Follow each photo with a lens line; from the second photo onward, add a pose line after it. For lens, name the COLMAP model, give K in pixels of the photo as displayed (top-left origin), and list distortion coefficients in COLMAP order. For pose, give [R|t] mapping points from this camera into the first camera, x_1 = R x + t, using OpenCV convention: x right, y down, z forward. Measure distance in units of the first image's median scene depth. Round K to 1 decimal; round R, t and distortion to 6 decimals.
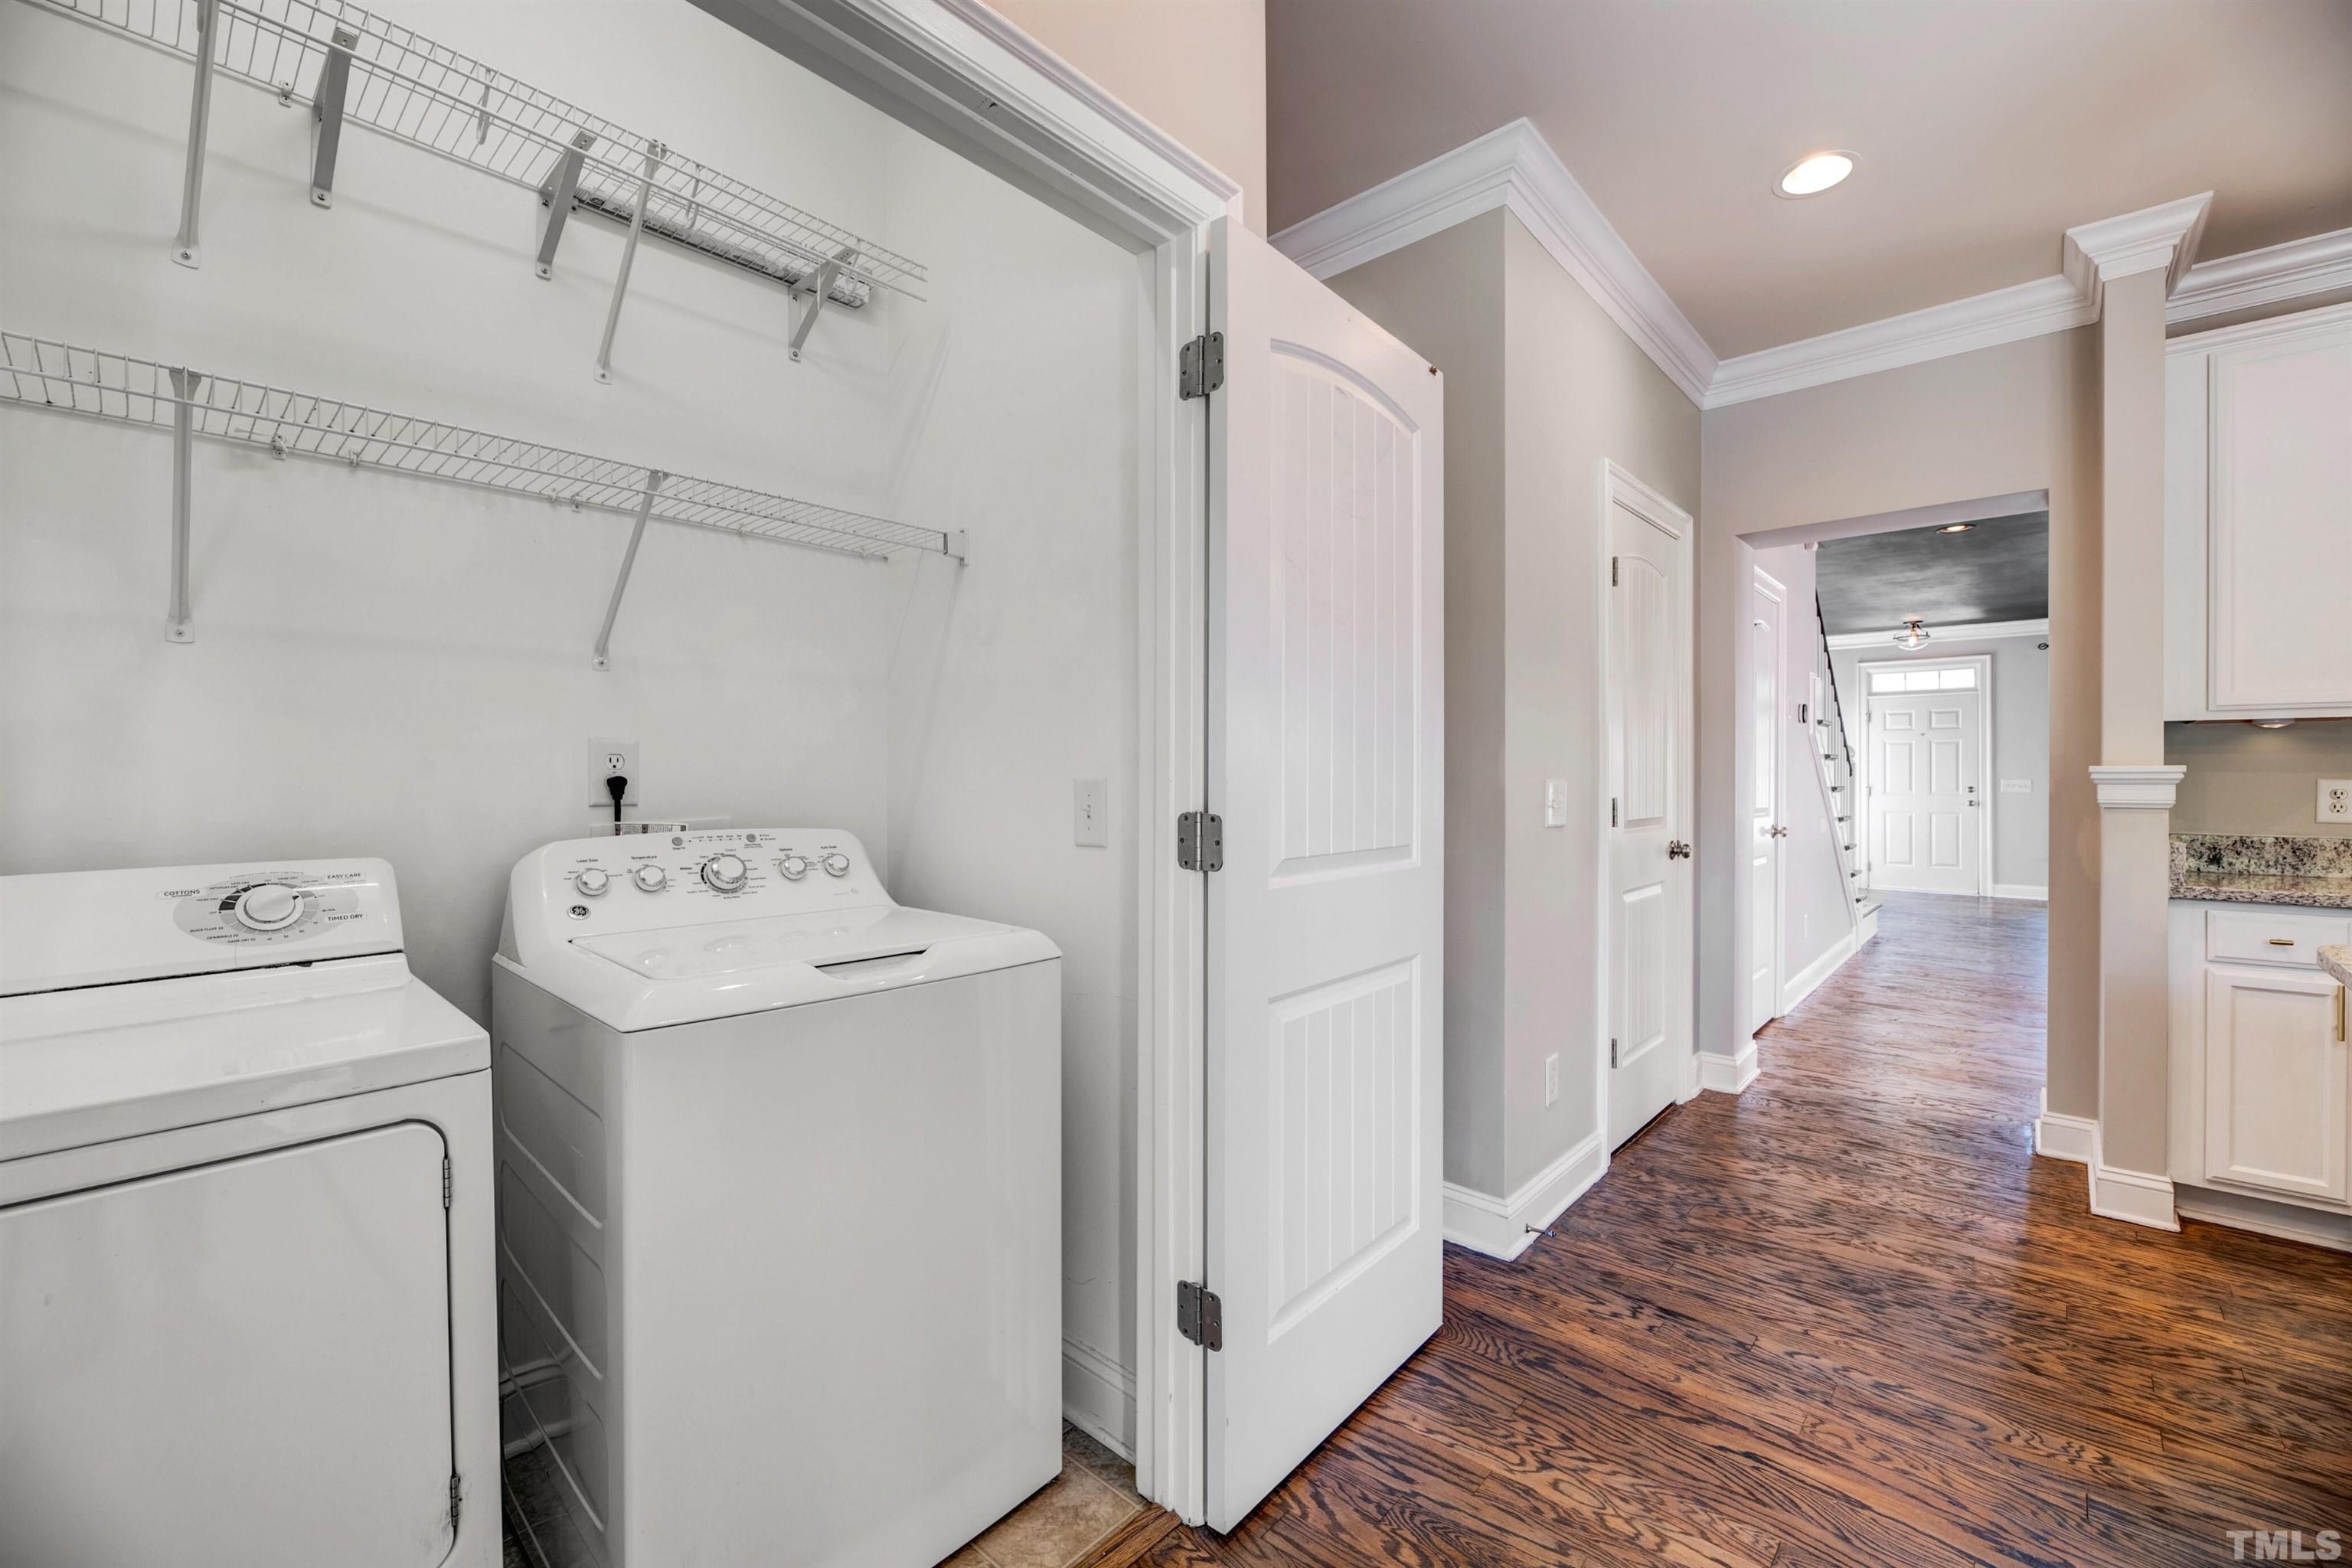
lens RADIAL K [[955.6, 0, 1175.8], [0, 955.6, 777.2], [0, 0, 1]] dist [-0.001733, -0.002935]
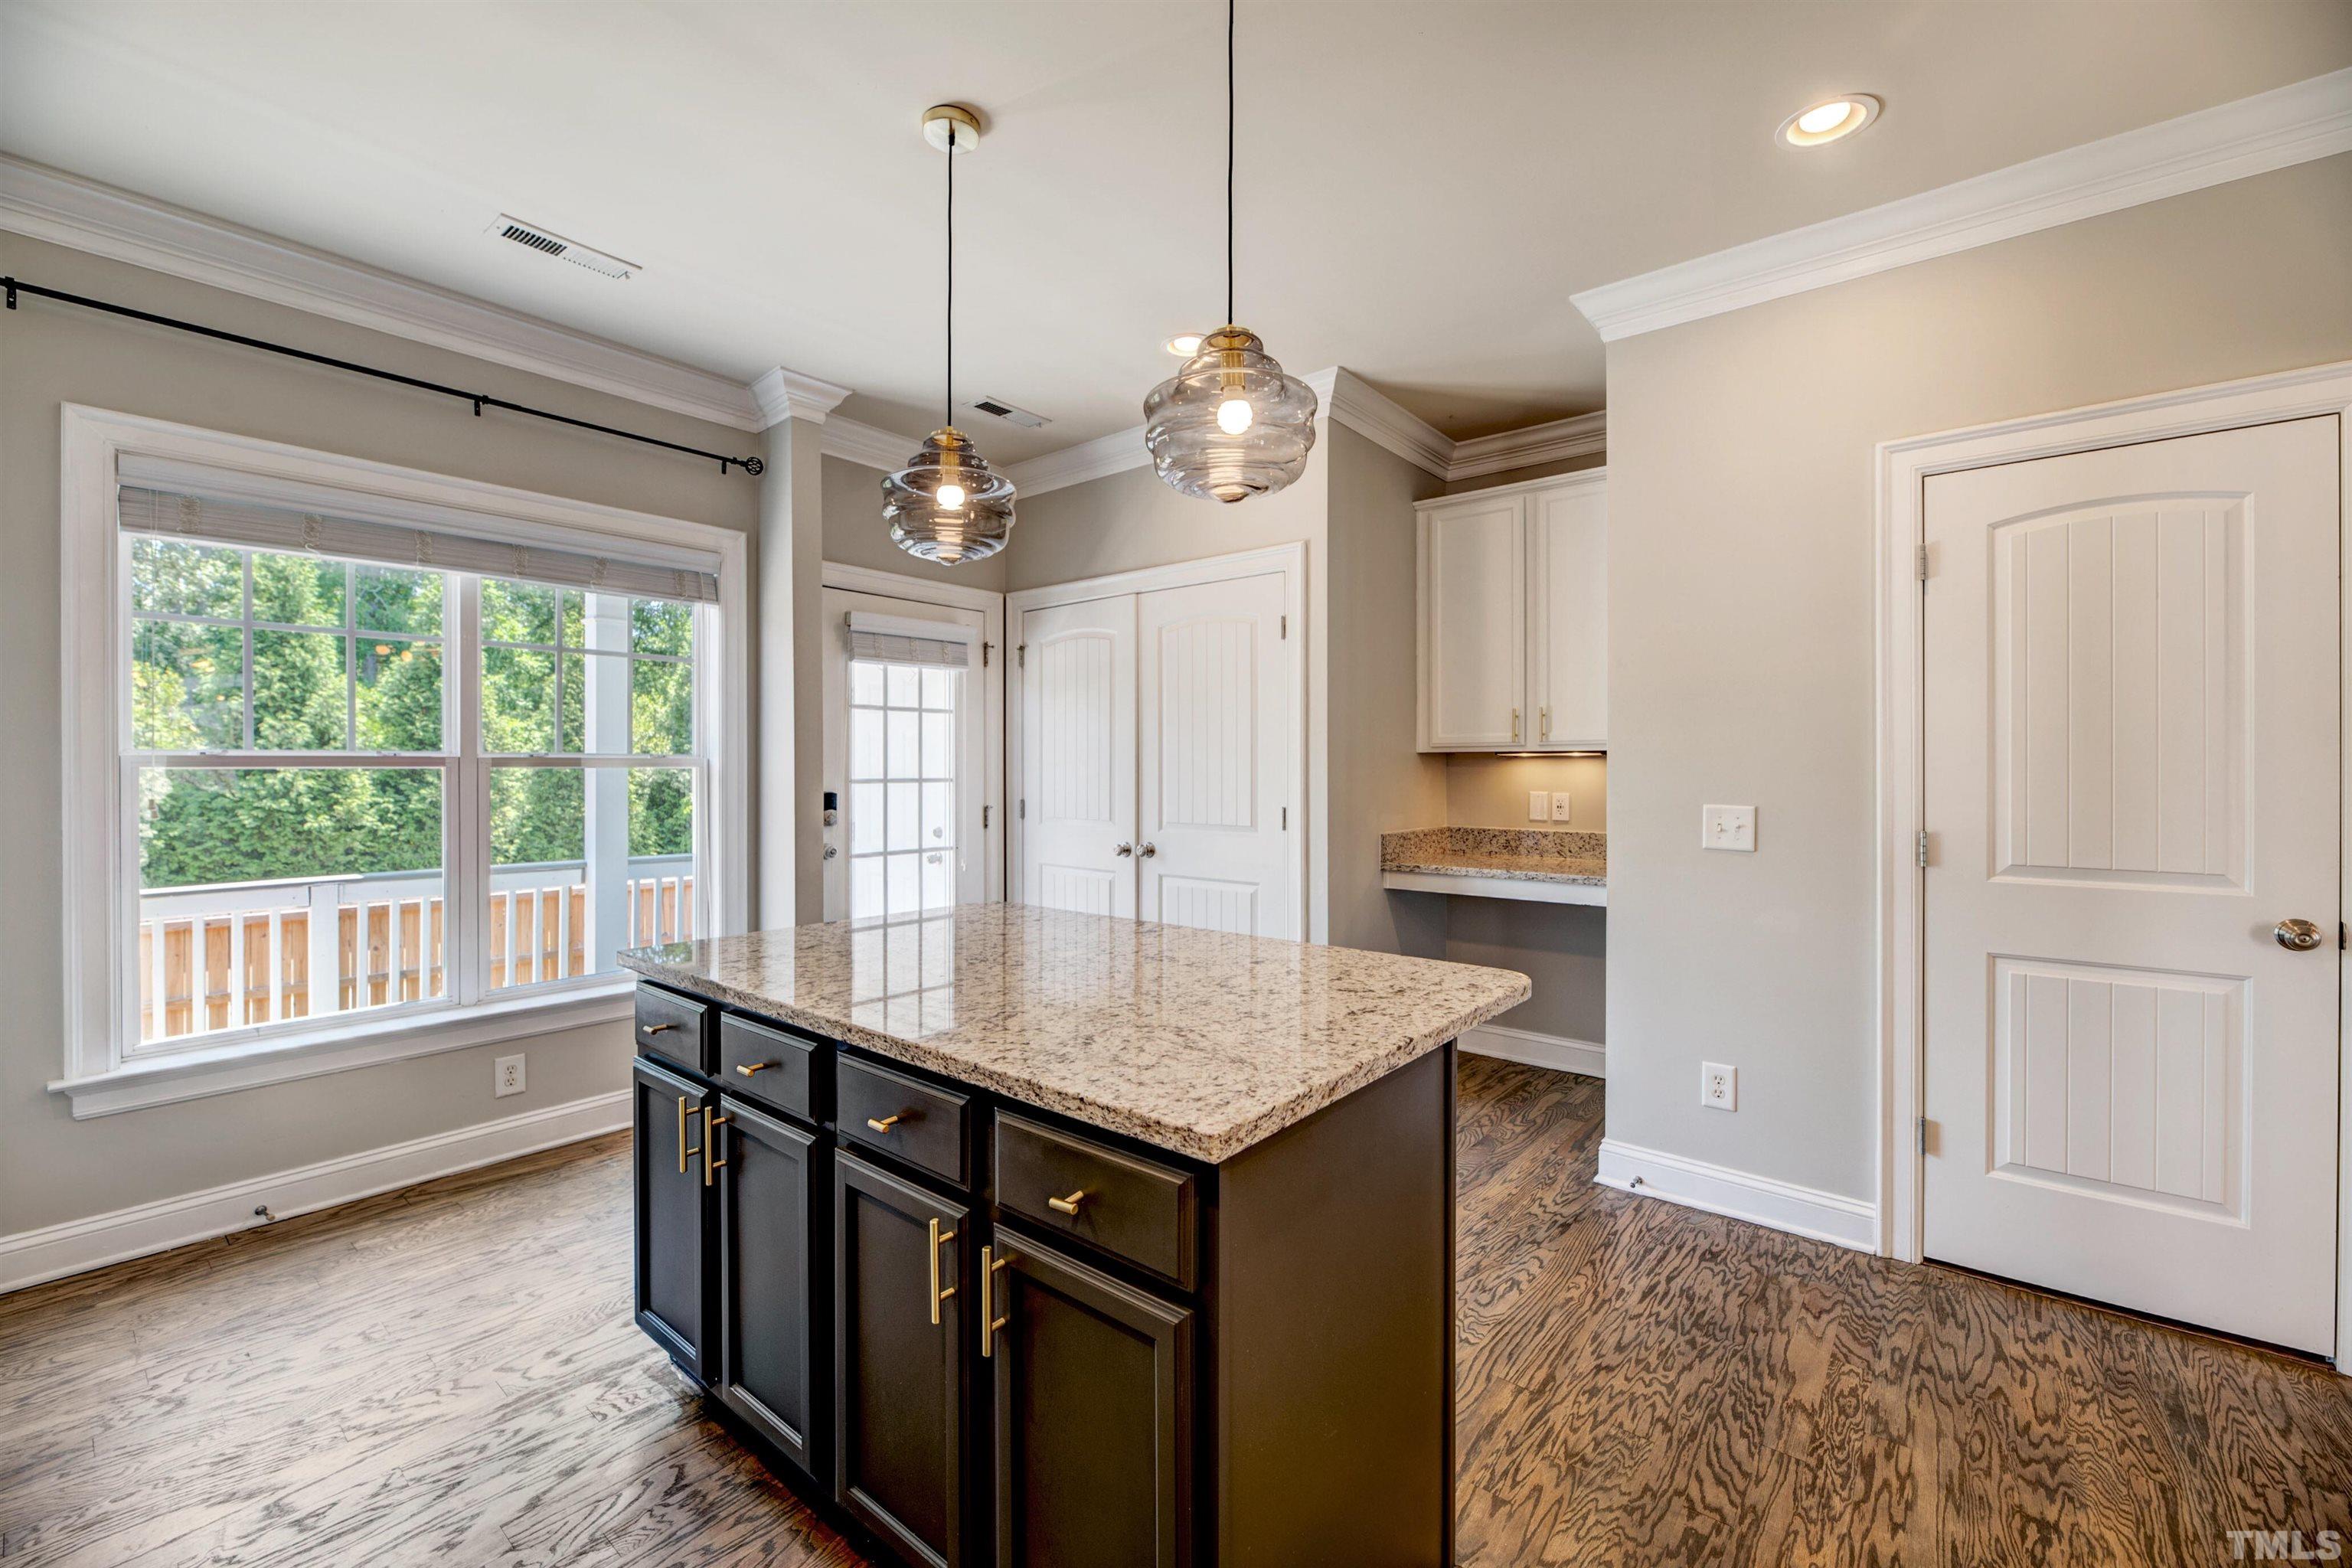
lens RADIAL K [[955.6, 0, 1169.9], [0, 955.6, 770.6], [0, 0, 1]] dist [-0.001733, -0.002935]
pose [[0.050601, 0.002659, -0.998715, 1.297518], [-0.001962, 0.999995, 0.002563, -0.033117], [0.998717, 0.001830, 0.050606, 0.304586]]
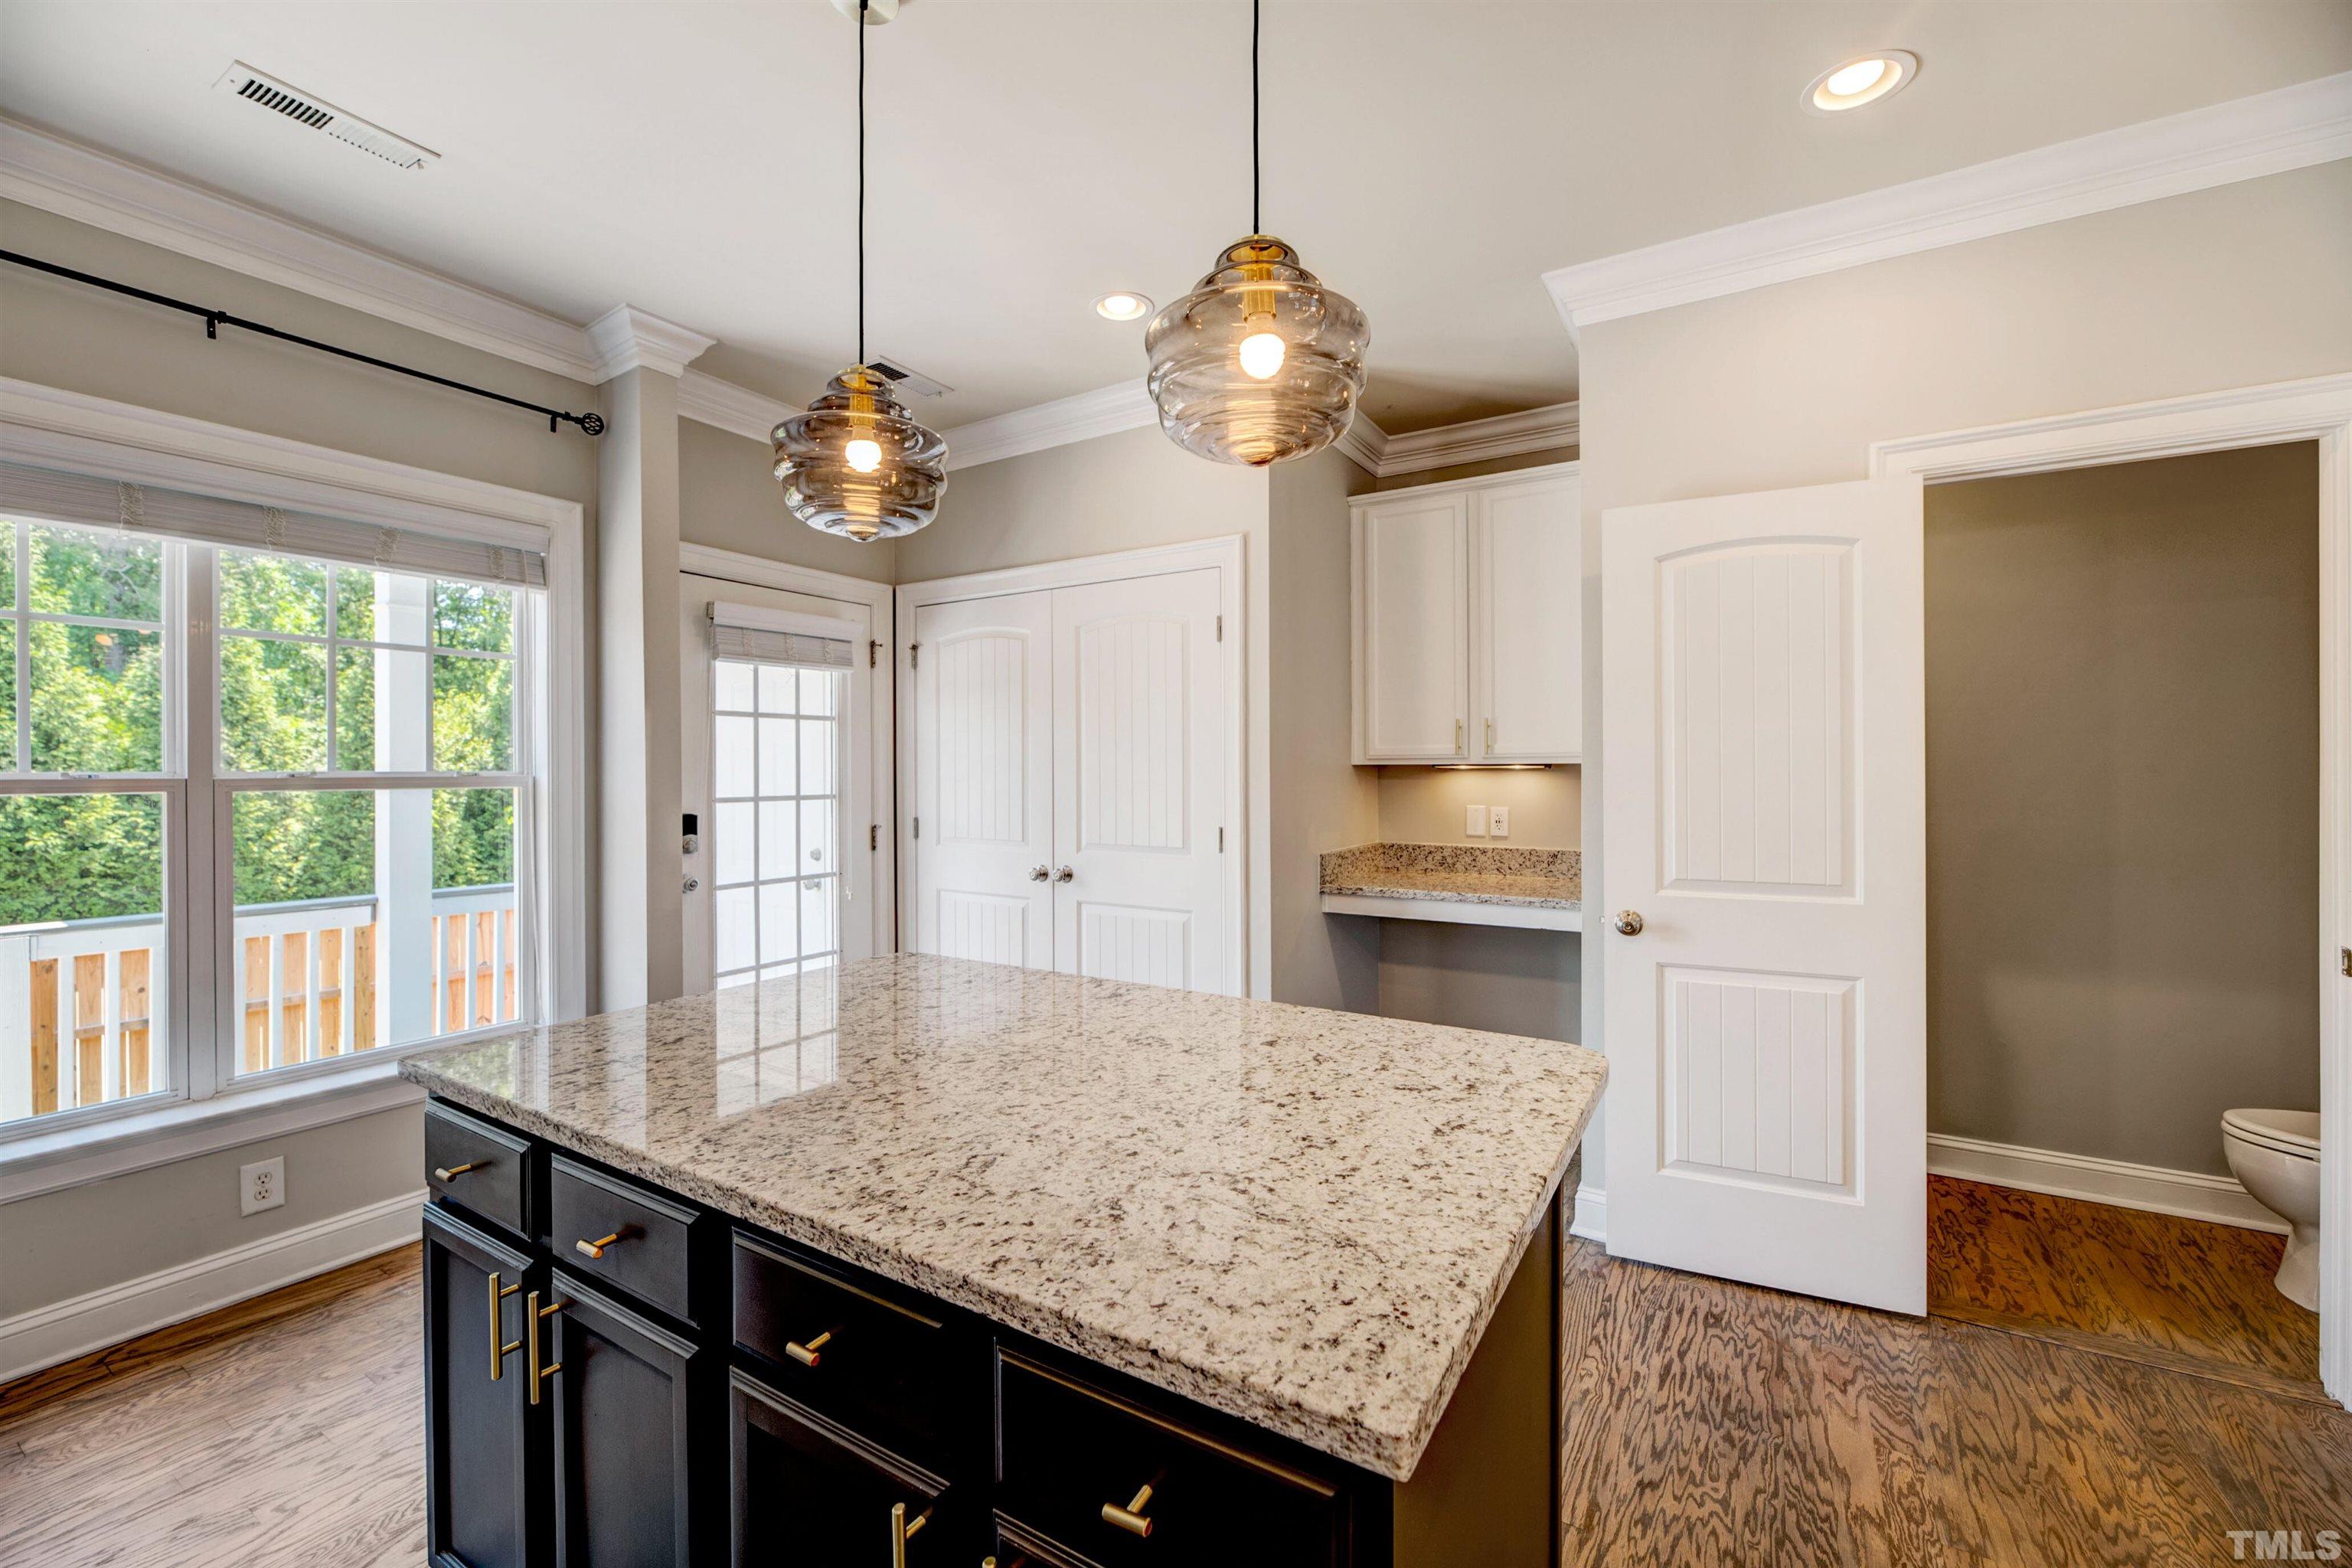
lens RADIAL K [[955.6, 0, 1170.6], [0, 955.6, 772.2], [0, 0, 1]] dist [-0.001733, -0.002935]
pose [[0.185602, 0.002248, -0.982622, 1.153184], [0.001230, 0.999996, 0.002520, -0.051183], [0.982624, -0.001676, 0.185599, 0.246117]]
